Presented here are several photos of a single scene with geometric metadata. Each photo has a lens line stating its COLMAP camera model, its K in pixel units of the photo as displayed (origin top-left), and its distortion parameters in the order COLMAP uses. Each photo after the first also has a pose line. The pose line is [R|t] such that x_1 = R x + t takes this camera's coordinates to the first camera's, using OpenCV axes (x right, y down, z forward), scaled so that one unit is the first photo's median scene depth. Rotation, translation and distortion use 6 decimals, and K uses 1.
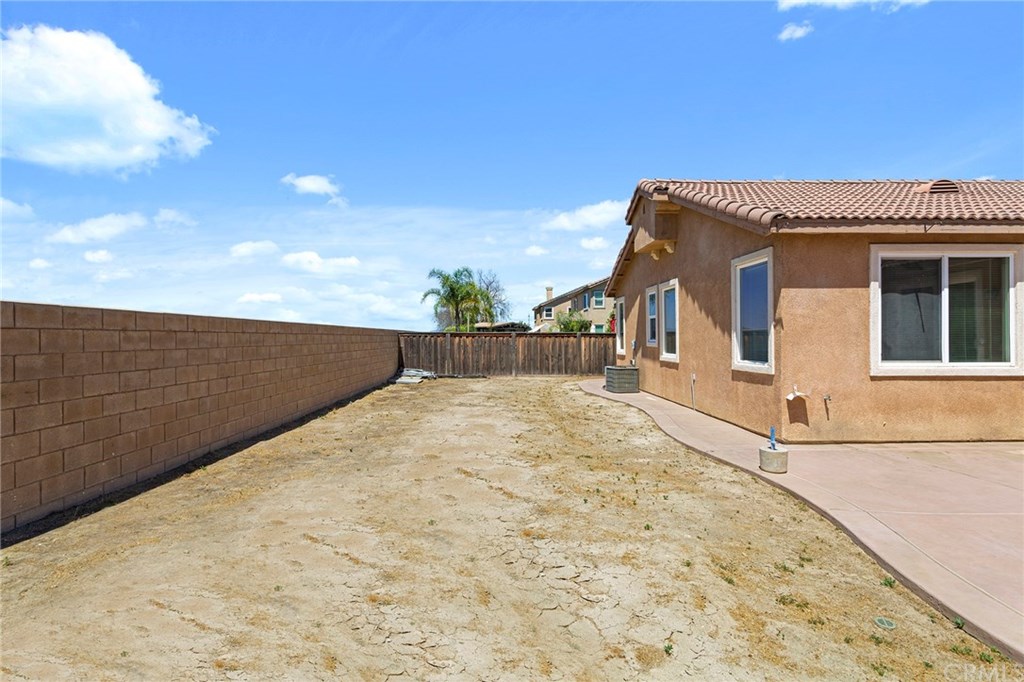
lens RADIAL K [[496.5, 0, 501.2], [0, 496.5, 339.1], [0, 0, 1]] dist [0.003470, 0.003085]
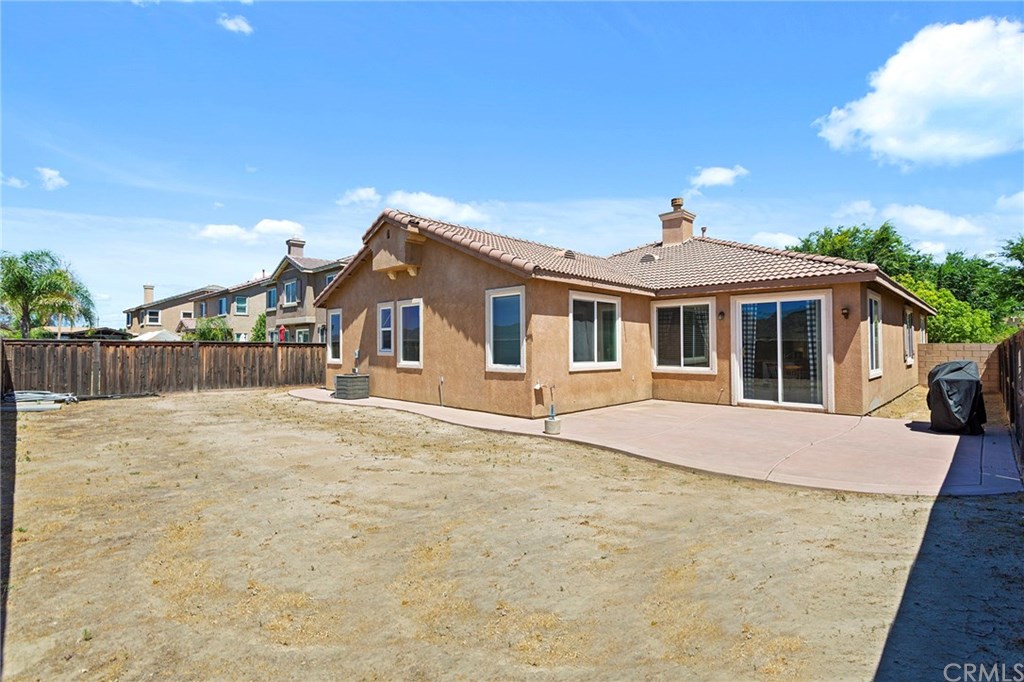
lens RADIAL K [[496.5, 0, 521.2], [0, 496.5, 340.8], [0, 0, 1]] dist [0.003470, 0.003085]
pose [[0.698063, 0.012084, 0.715935, -0.471092], [0.000405, 0.999851, -0.017270, 0.001851], [-0.716036, 0.012346, 0.697954, -0.010527]]
